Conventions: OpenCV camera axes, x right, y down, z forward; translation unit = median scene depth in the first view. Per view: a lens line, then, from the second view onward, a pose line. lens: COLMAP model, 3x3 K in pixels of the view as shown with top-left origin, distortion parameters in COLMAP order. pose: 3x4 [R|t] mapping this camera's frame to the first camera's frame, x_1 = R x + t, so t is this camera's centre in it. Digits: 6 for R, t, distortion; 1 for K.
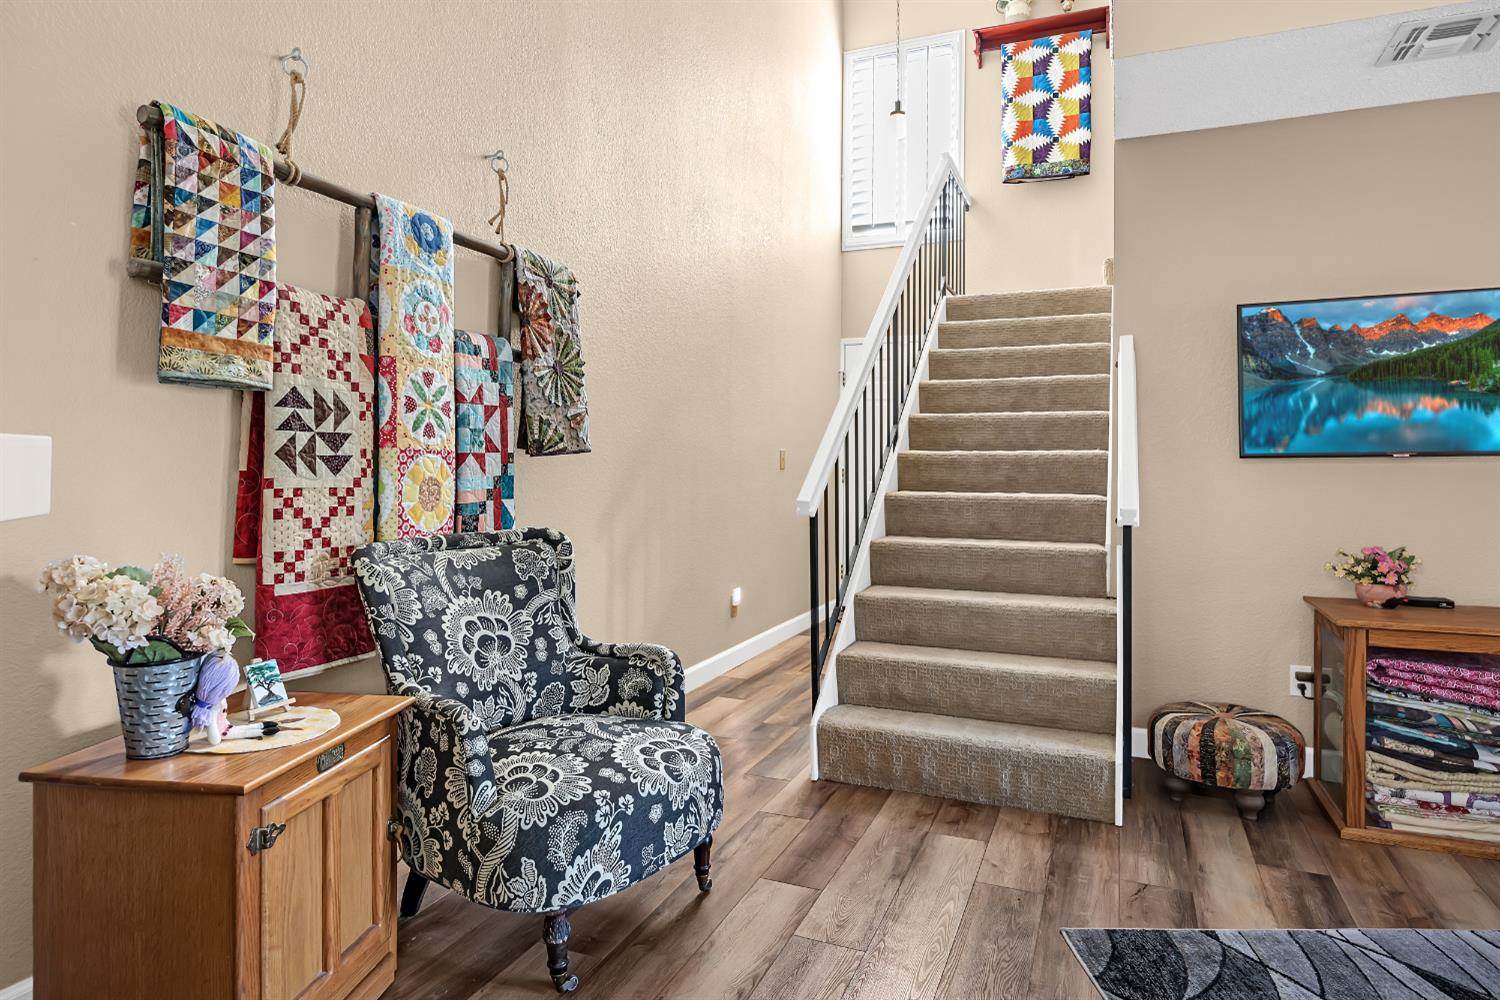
lens RADIAL K [[868.5, 0, 748.1], [0, 868.5, 456.1], [0, 0, 1]] dist [-0.002412, -0.000670]
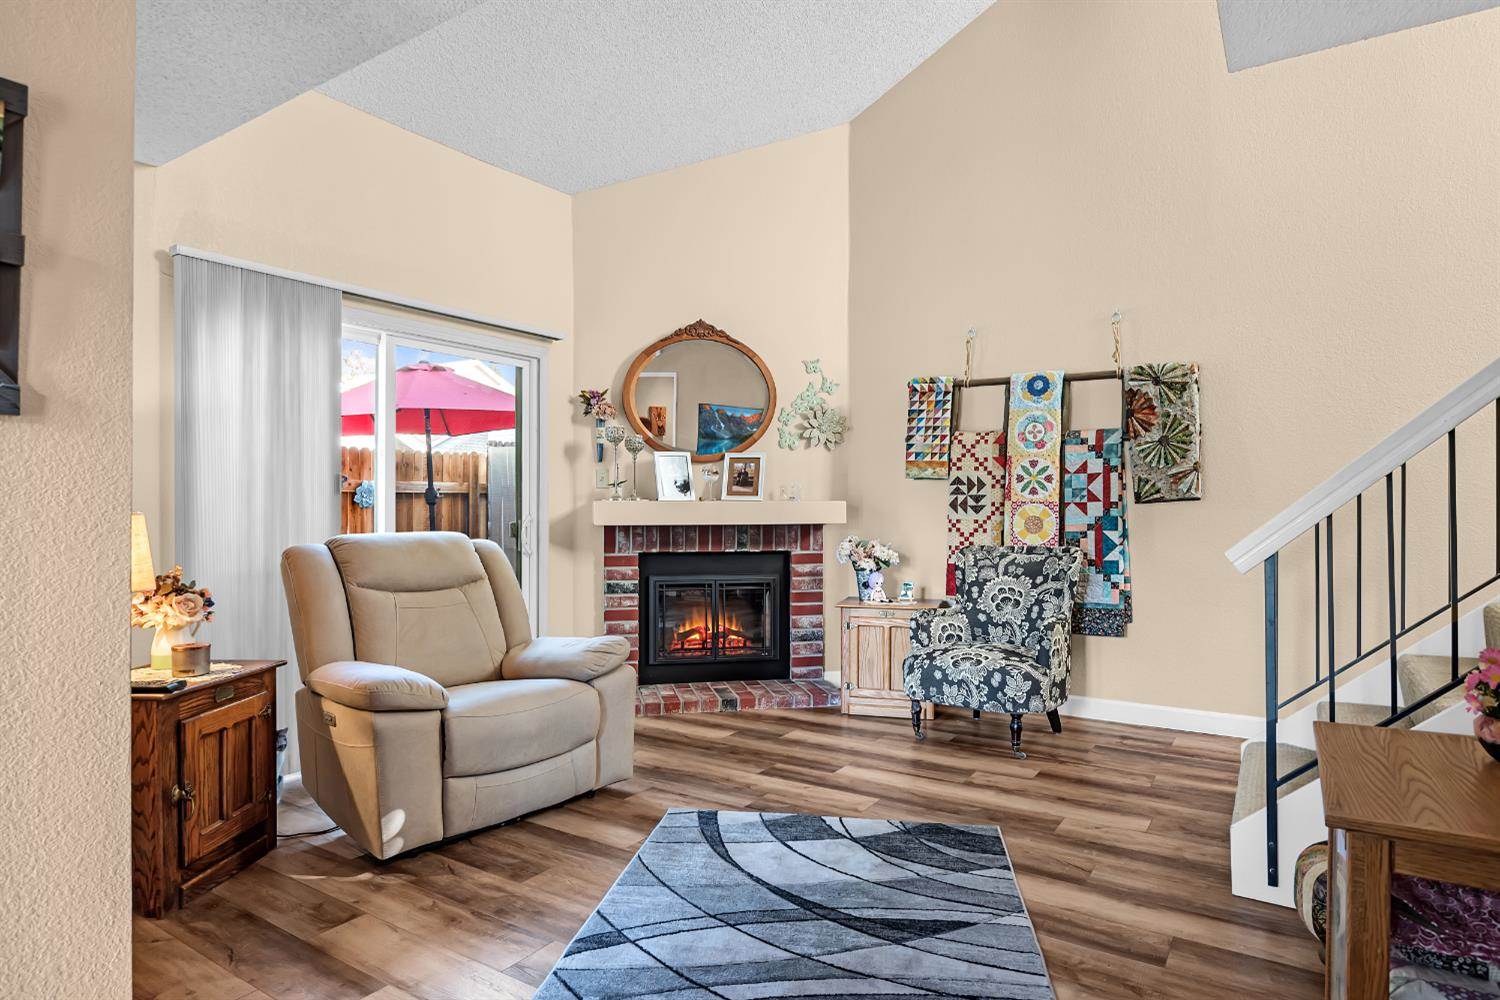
lens RADIAL K [[897.0, 0, 750.0], [0, 897.0, 500.0], [0, 0, 1]] dist [-0.003642, -0.001939]
pose [[-0.178592, -0.011986, -0.983850, 1.785202], [0.009211, 0.999862, -0.013853, 0.011856], [0.983880, -0.011536, -0.178457, 0.794565]]
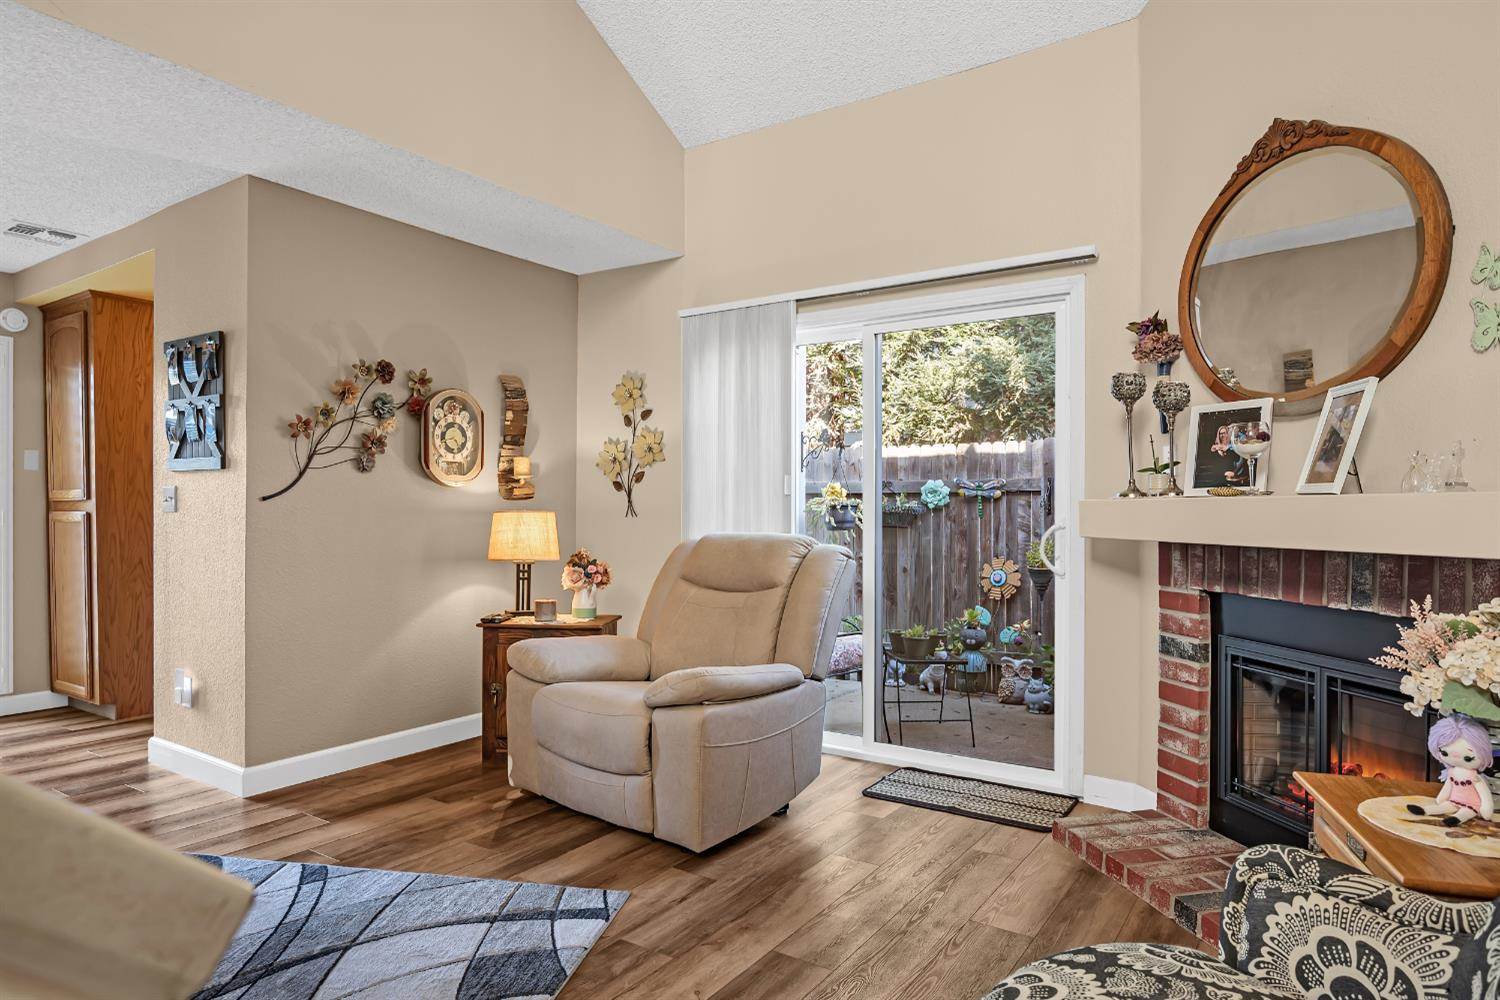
lens RADIAL K [[897.0, 0, 750.0], [0, 897.0, 500.0], [0, 0, 1]] dist [-0.003642, -0.001939]
pose [[-0.979767, -0.001647, 0.200134, -0.033718], [-0.004204, 0.999915, -0.012352, -0.000322], [-0.200097, -0.012944, -0.979691, 1.498404]]
